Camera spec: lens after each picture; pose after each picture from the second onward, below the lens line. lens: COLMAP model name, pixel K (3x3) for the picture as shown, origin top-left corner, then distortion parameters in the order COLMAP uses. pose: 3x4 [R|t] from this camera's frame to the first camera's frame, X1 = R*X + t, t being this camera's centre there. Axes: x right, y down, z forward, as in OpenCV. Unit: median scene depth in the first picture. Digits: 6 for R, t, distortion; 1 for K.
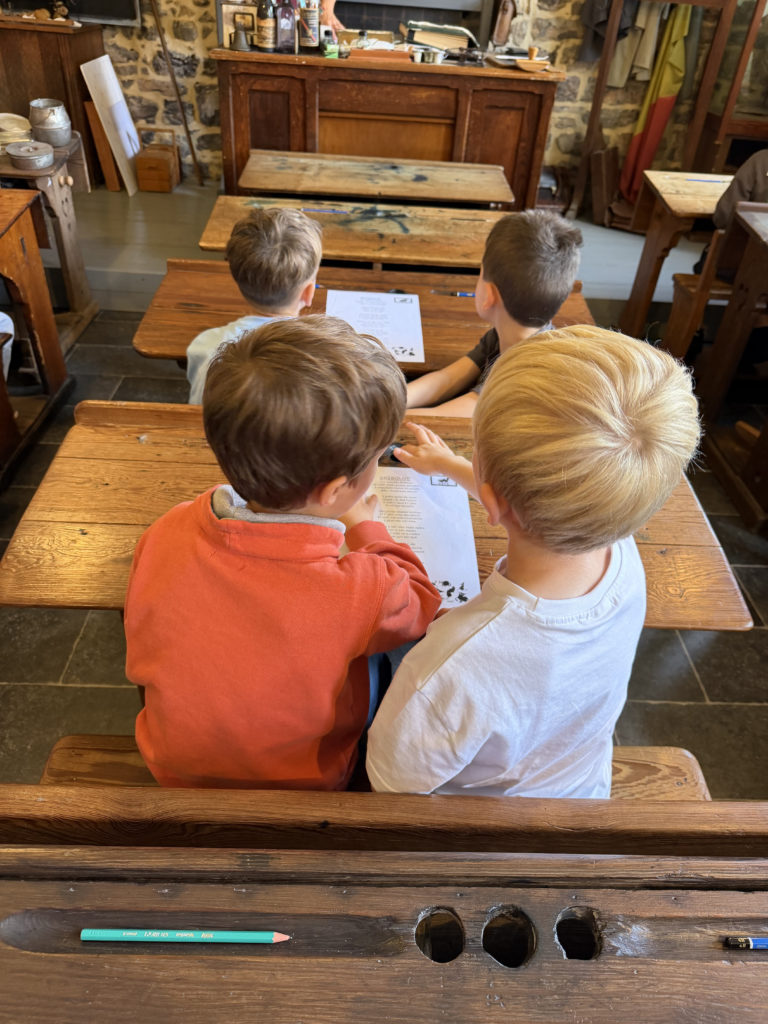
lens RADIAL K [[723.5, 0, 382.8], [0, 723.5, 512.9], [0, 0, 1]] dist [0.029638, -0.029395]
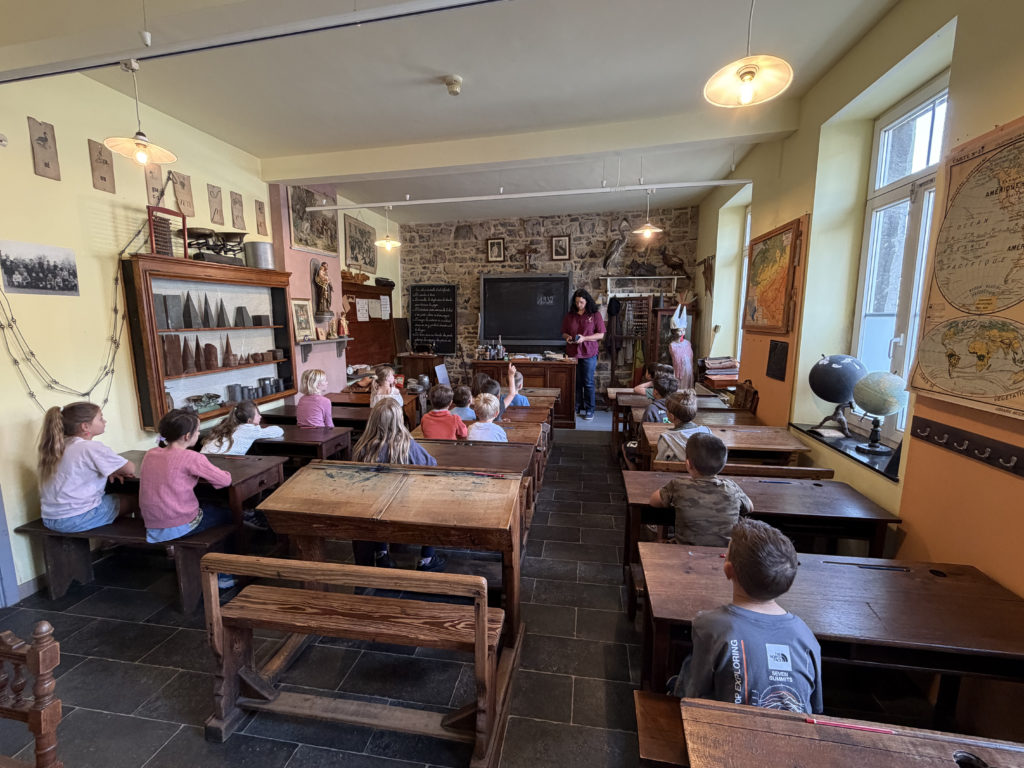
lens RADIAL K [[471.4, 0, 509.2], [0, 471.4, 386.5], [0, 0, 1]] dist [0.000257, 0.000001]
pose [[0.981673, -0.034607, -0.187405, 0.264351], [-0.061156, 0.874156, -0.481779, 0.398235], [0.180494, 0.484410, 0.856019, -0.607516]]
